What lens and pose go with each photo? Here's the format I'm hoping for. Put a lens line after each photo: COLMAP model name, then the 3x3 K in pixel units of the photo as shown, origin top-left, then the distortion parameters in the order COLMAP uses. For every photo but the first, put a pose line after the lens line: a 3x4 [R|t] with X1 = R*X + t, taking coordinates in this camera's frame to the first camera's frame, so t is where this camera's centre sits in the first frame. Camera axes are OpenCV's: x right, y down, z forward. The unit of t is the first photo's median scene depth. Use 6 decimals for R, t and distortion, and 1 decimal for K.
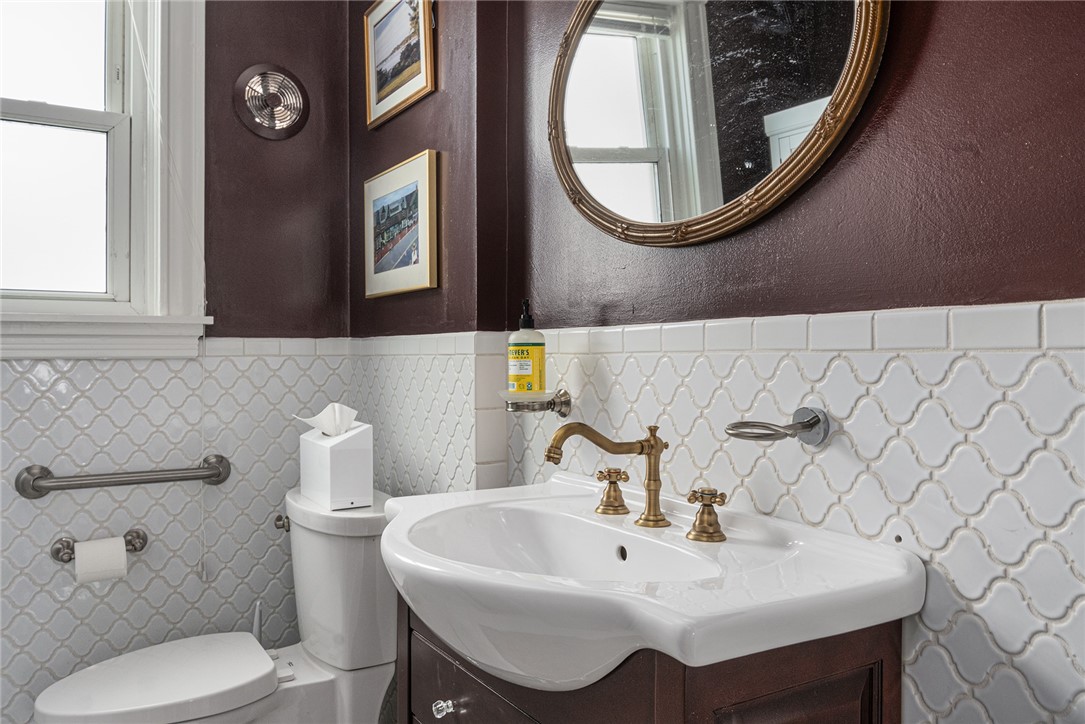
lens RADIAL K [[842.0, 0, 537.8], [0, 842.0, 358.0], [0, 0, 1]] dist [-0.004914, -0.001594]
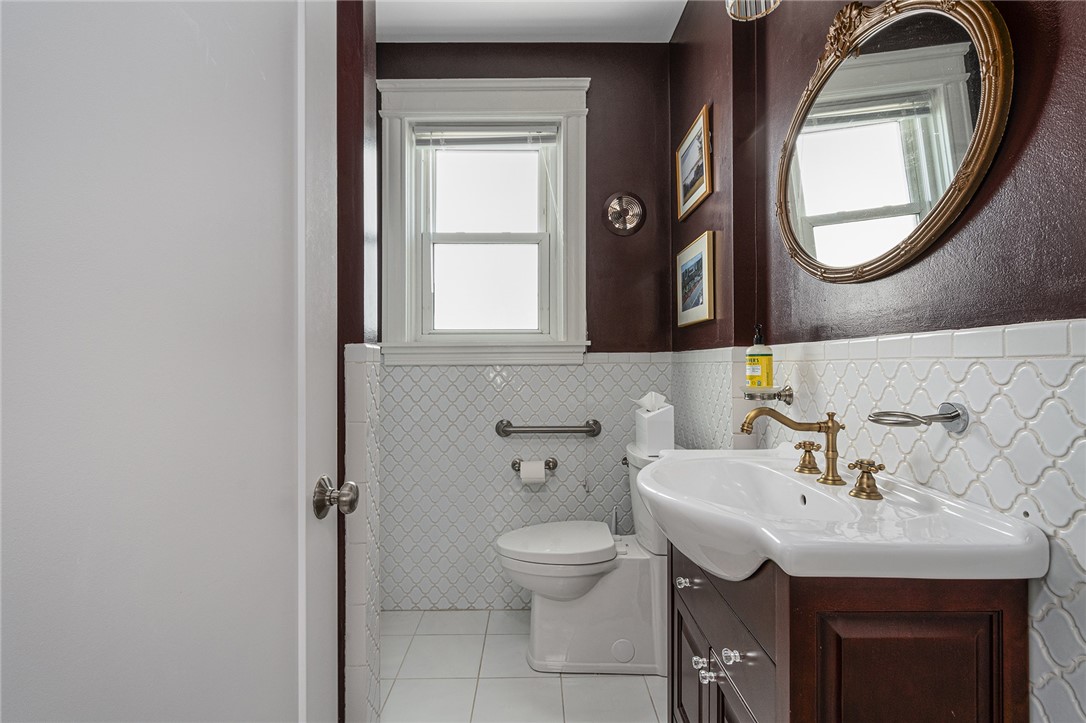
lens RADIAL K [[532.9, 0, 543.0], [0, 532.9, 361.5], [0, 0, 1]] dist [0.000622, 0.000636]
pose [[0.855333, -0.004117, -0.518063, 0.146239], [0.001536, 0.999984, -0.005410, -0.000161], [0.518077, 0.003832, 0.855326, -0.006849]]
